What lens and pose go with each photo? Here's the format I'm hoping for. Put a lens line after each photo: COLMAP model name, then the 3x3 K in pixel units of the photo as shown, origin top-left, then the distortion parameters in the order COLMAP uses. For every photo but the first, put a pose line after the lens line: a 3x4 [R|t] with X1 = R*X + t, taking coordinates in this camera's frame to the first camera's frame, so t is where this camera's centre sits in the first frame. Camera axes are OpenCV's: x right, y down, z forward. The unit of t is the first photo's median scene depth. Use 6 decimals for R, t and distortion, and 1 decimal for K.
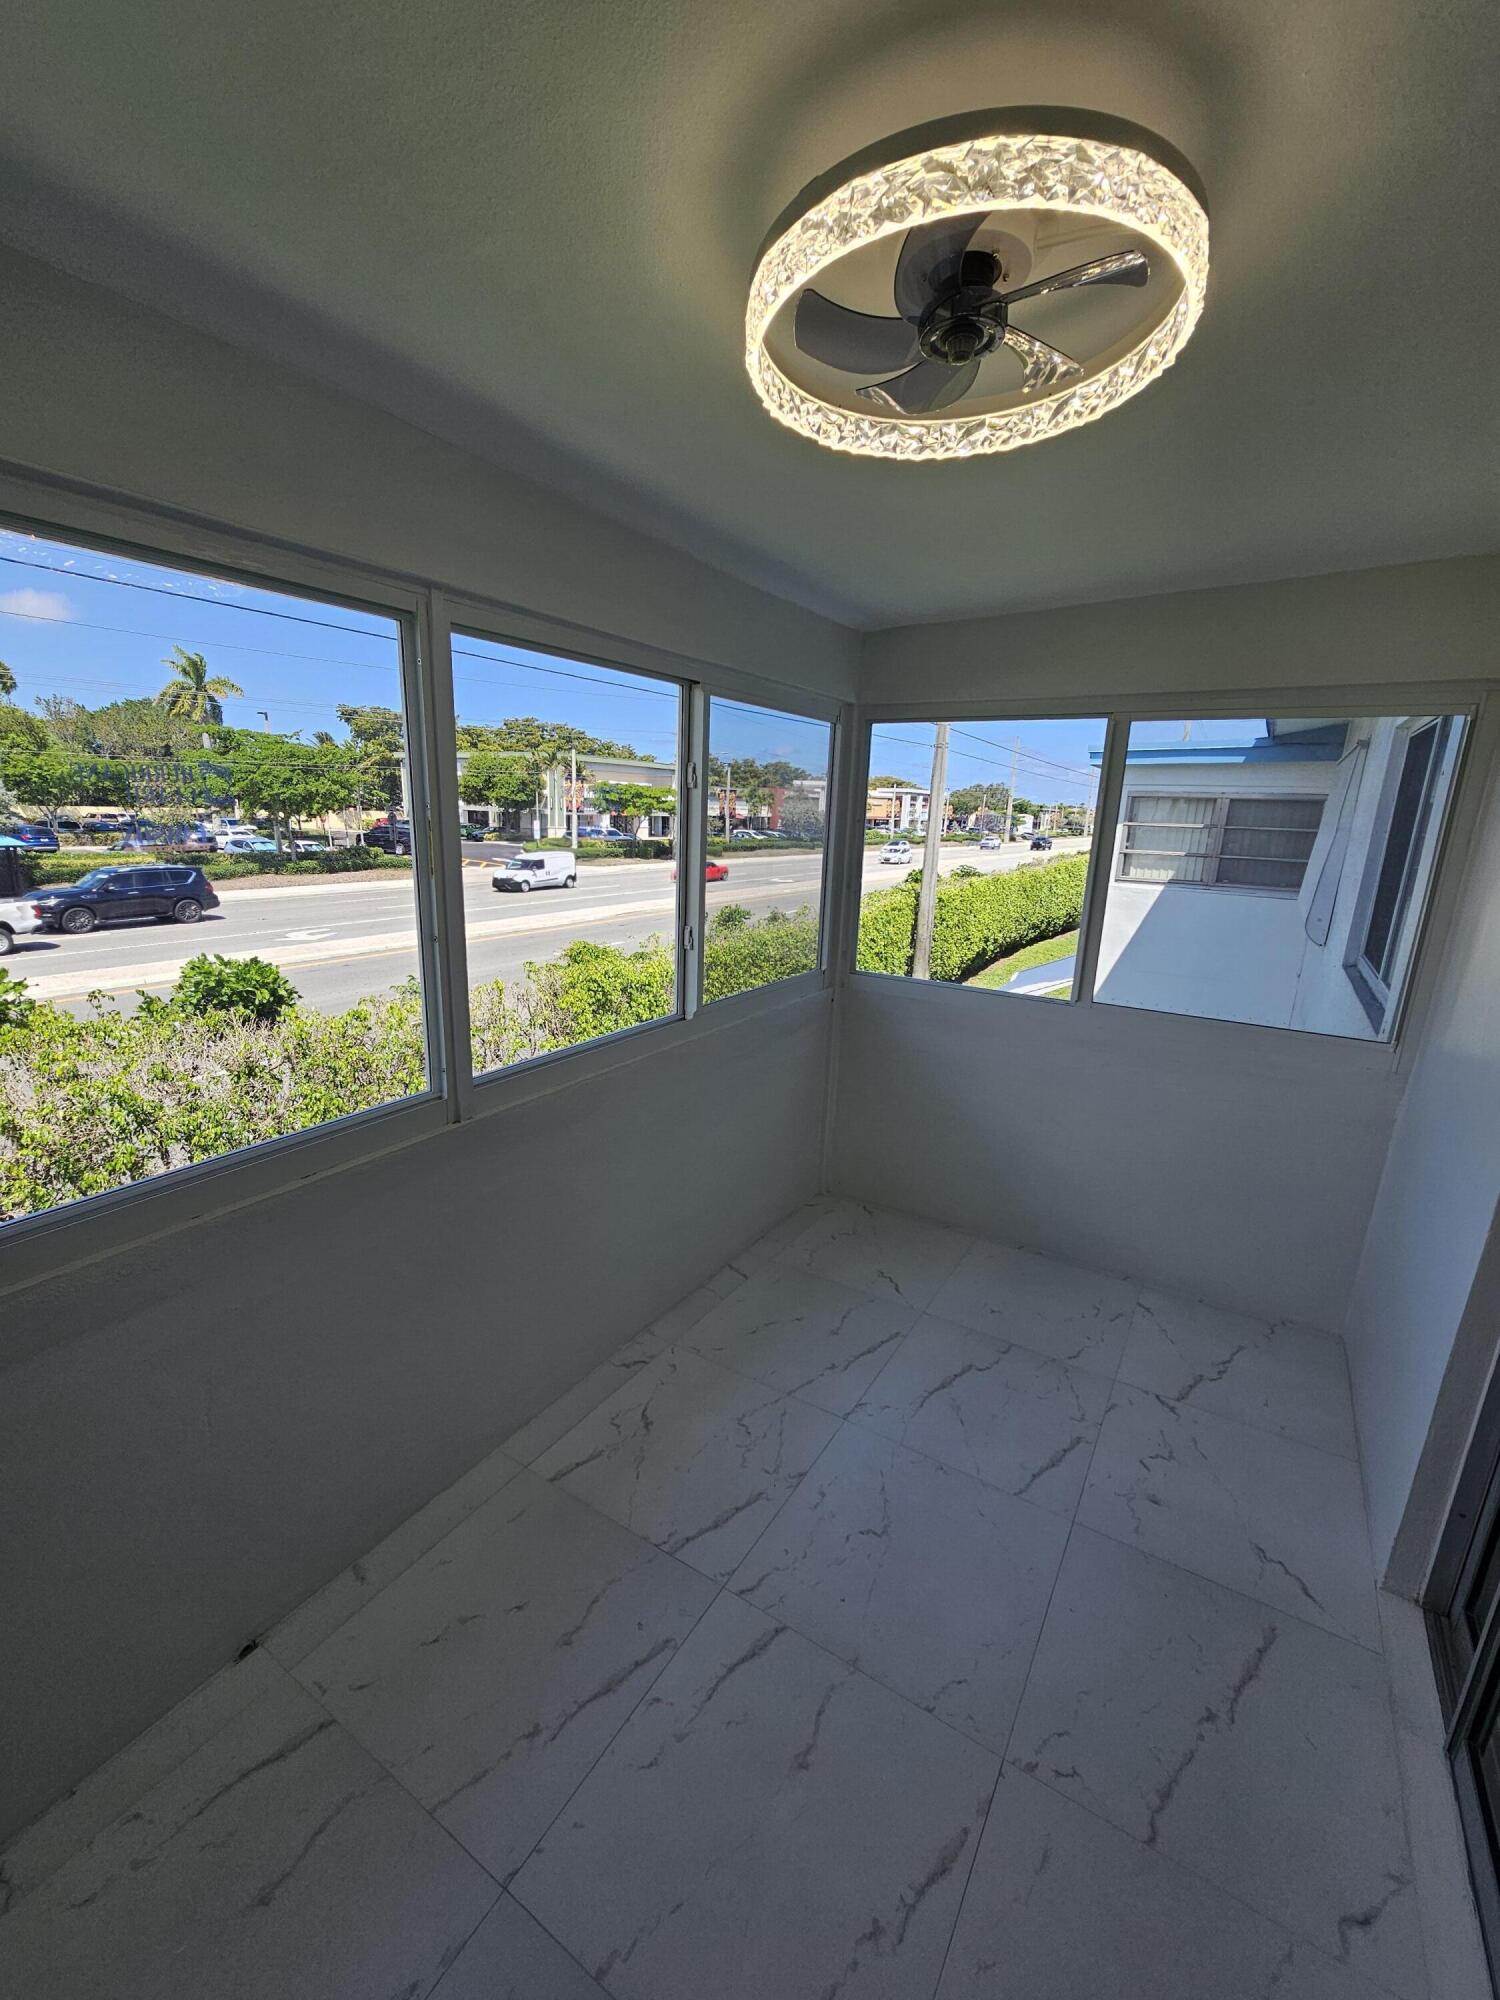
lens RADIAL K [[819.4, 0, 756.2], [0, 819.4, 1011.5], [0, 0, 1]] dist [-0.001151, 0.000131]
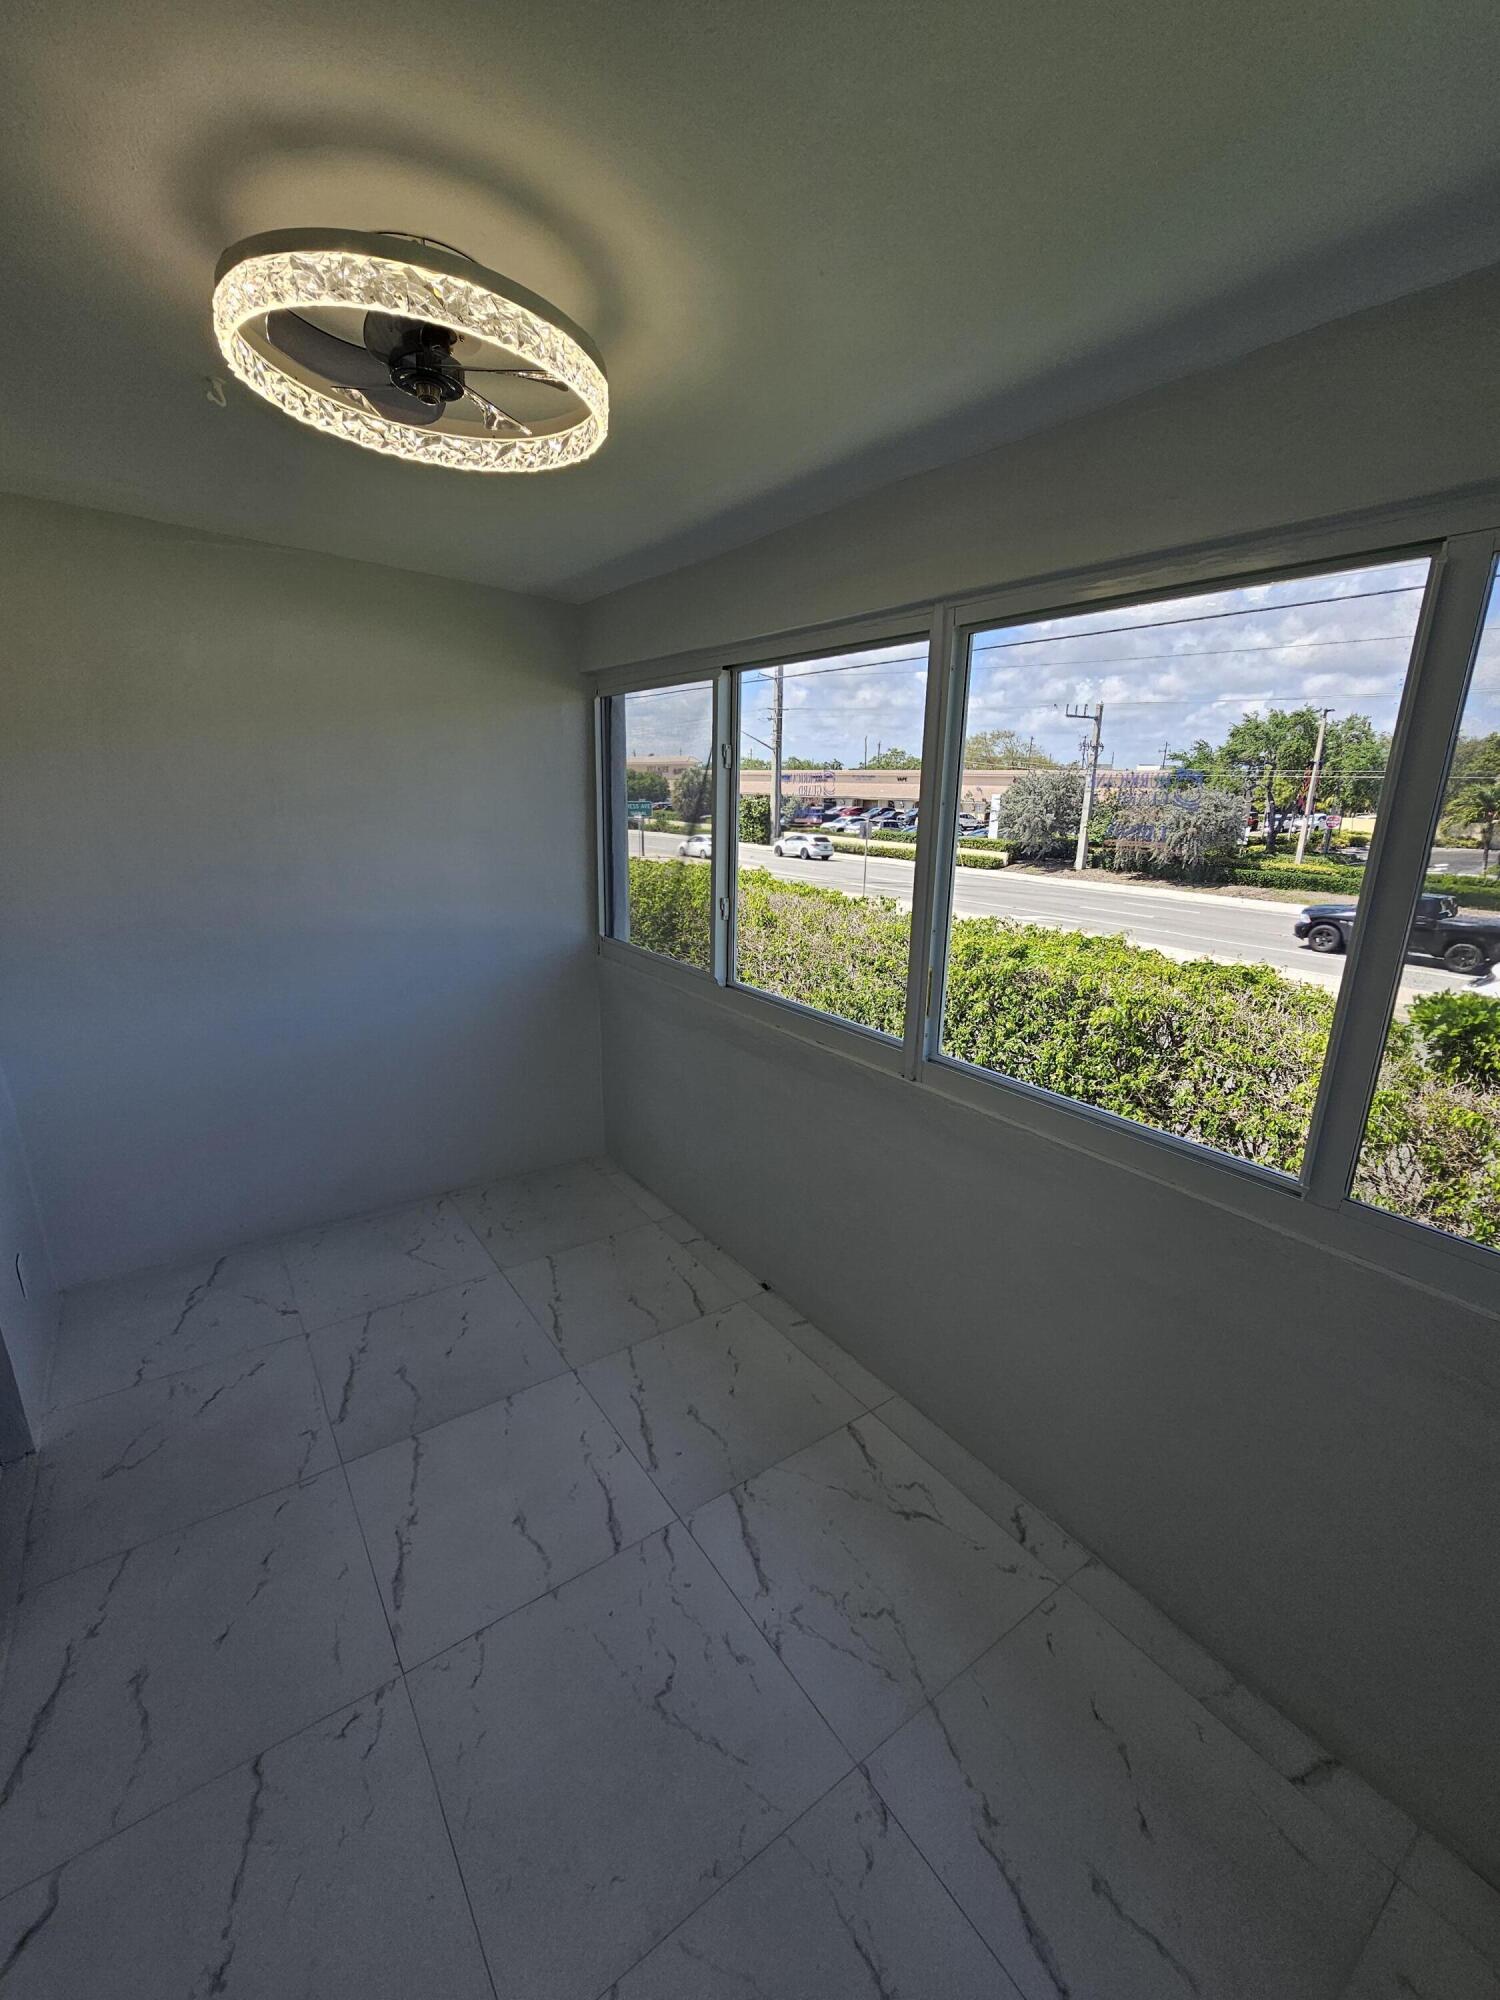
lens RADIAL K [[819.4, 0, 756.2], [0, 819.4, 1011.5], [0, 0, 1]] dist [-0.001151, 0.000131]
pose [[-0.376931, 0.213501, -0.901299, 0.788467], [-0.257183, 0.910685, 0.323281, -0.289355], [0.889820, 0.353653, -0.288357, 1.229498]]
